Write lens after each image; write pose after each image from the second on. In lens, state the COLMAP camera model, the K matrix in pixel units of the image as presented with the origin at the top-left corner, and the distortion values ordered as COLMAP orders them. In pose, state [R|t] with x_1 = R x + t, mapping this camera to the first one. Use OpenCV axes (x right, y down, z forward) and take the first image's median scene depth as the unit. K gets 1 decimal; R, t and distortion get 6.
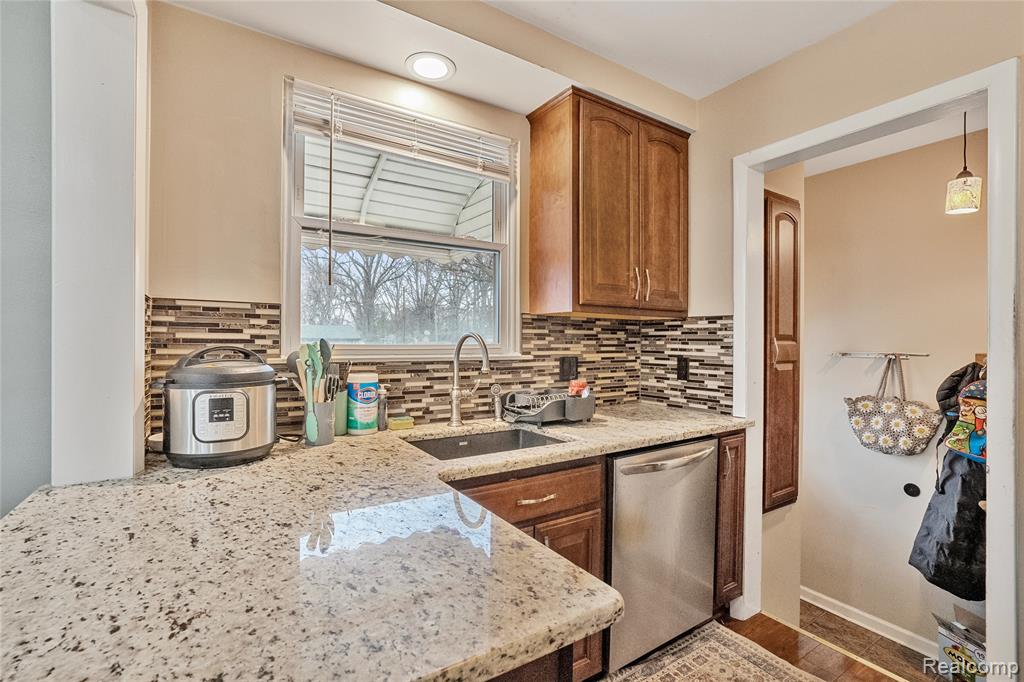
lens RADIAL K [[467.5, 0, 511.3], [0, 467.5, 343.5], [0, 0, 1]] dist [-0.037327, 0.004248]
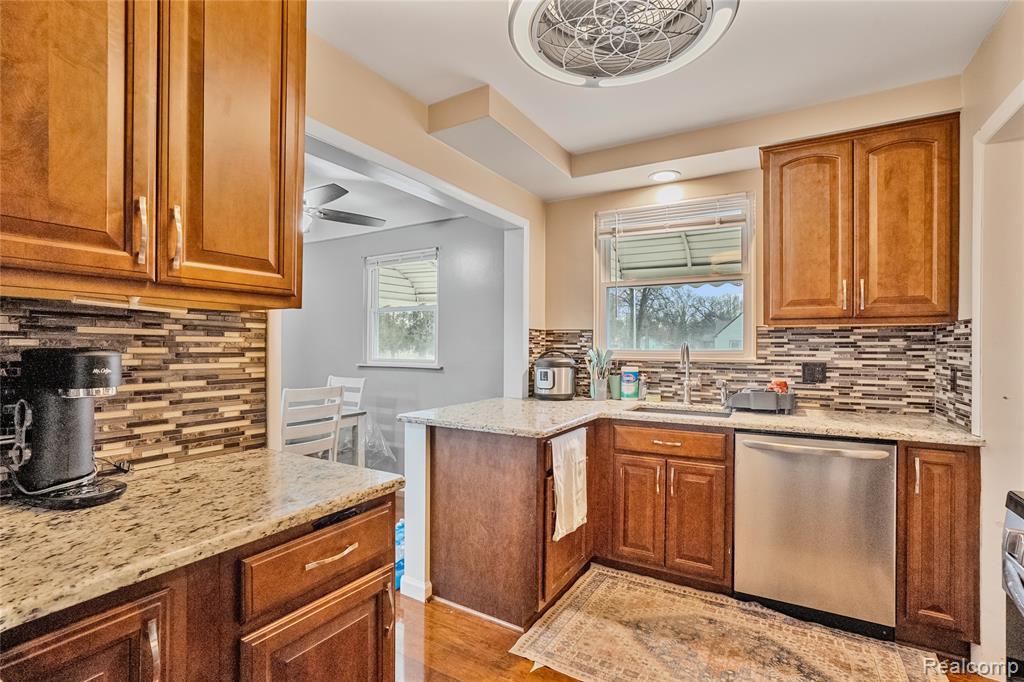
lens RADIAL K [[467.5, 0, 511.6], [0, 467.5, 346.8], [0, 0, 1]] dist [-0.037327, 0.004248]
pose [[0.457729, -0.006139, -0.889071, 0.788455], [-0.007971, 0.999908, -0.011008, 0.009093], [0.889056, 0.012126, 0.457638, -0.156608]]
